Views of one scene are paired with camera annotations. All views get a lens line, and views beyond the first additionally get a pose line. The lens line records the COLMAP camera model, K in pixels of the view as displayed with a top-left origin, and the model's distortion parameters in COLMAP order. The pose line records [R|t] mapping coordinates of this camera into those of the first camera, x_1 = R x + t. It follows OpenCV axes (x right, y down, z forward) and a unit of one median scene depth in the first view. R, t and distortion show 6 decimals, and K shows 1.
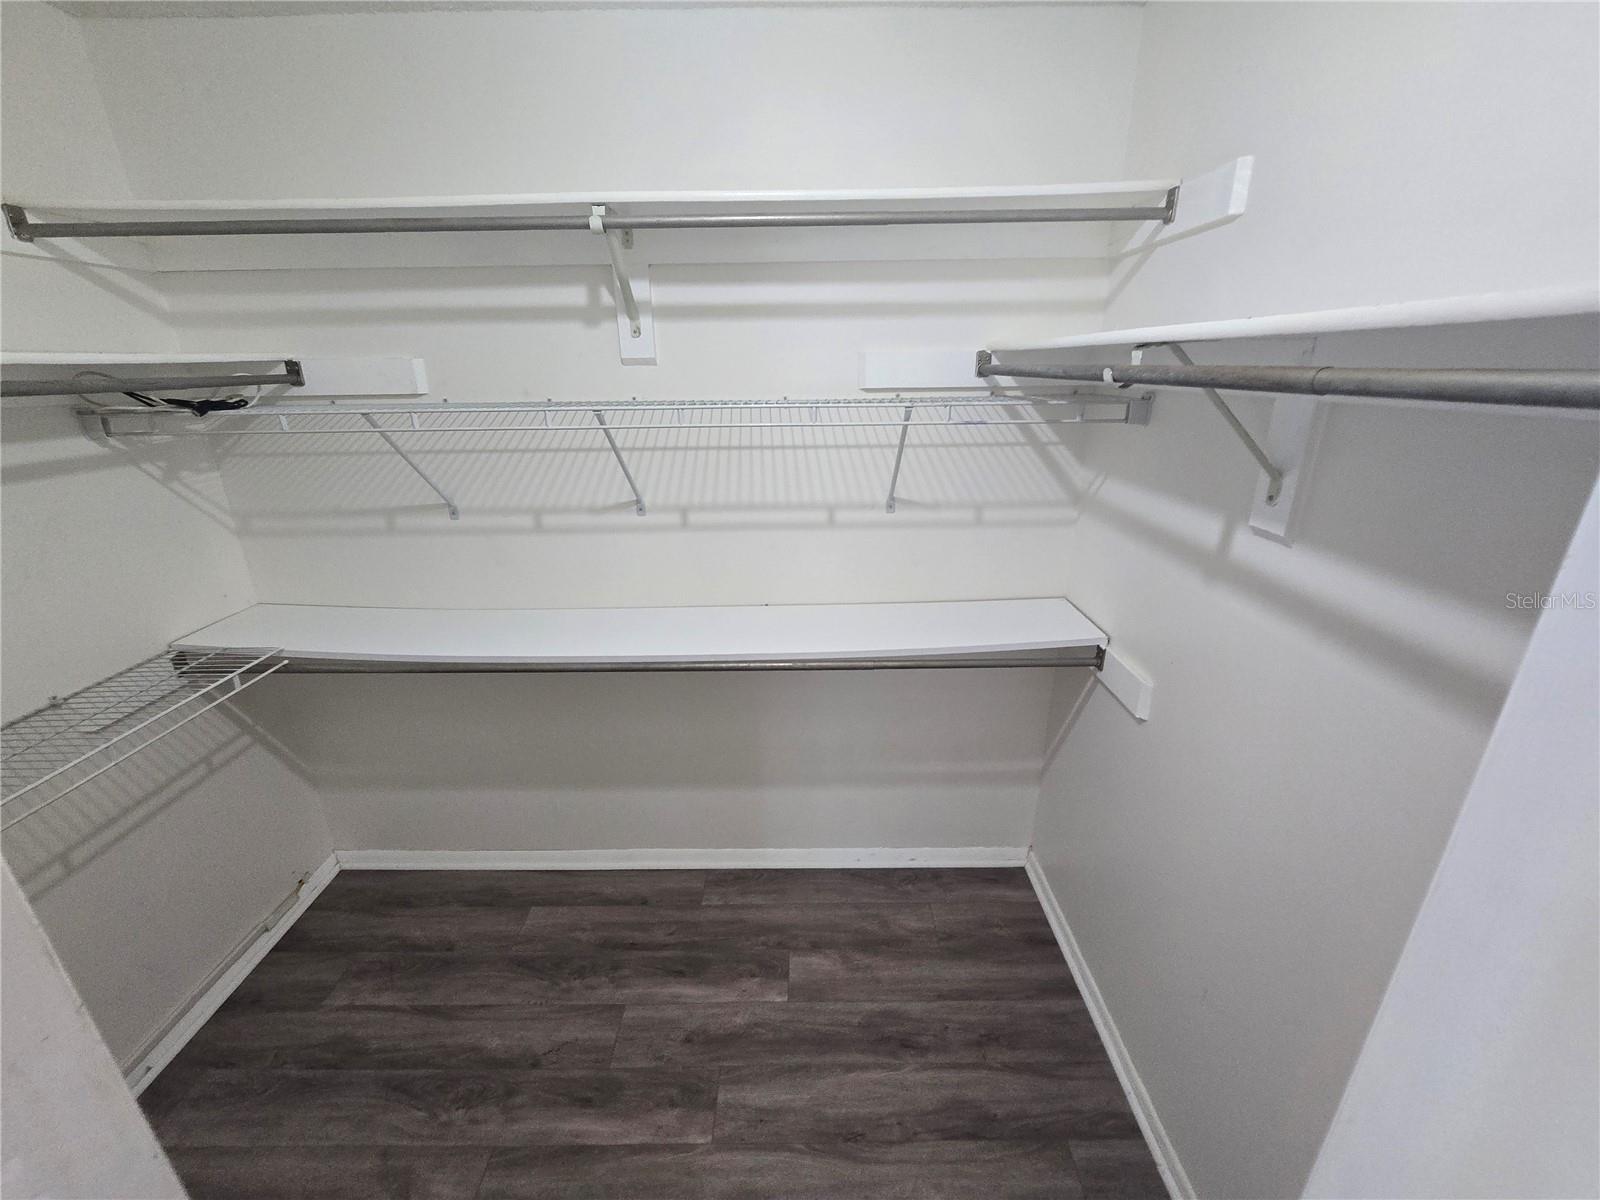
lens RADIAL K [[660.7, 0, 805.0], [0, 660.7, 602.6], [0, 0, 1]] dist [-0.006767, 0.002325]
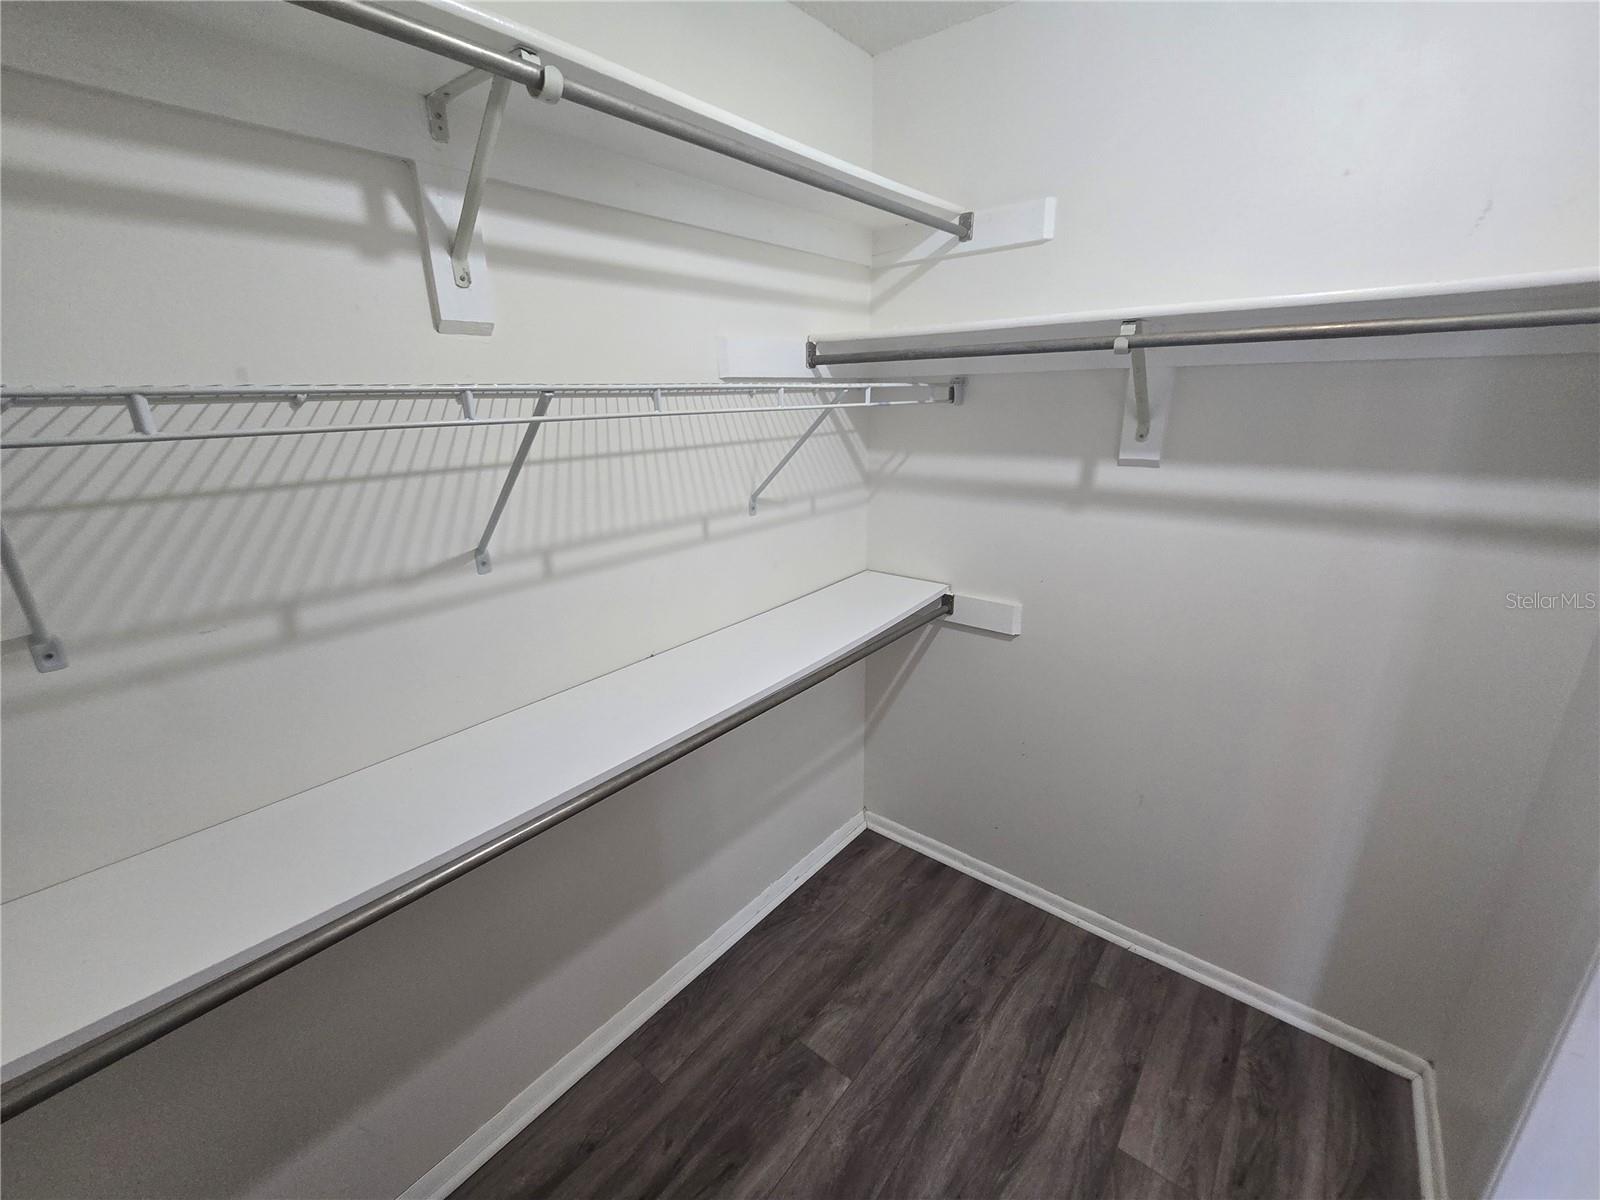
lens RADIAL K [[659.7, 0, 797.2], [0, 659.7, 603.8], [0, 0, 1]] dist [-0.008129, 0.002327]
pose [[0.635973, -0.235057, 0.735042, -0.543934], [0.273857, 0.959234, 0.069804, -0.067432], [-0.721485, 0.156903, 0.674419, 0.372407]]
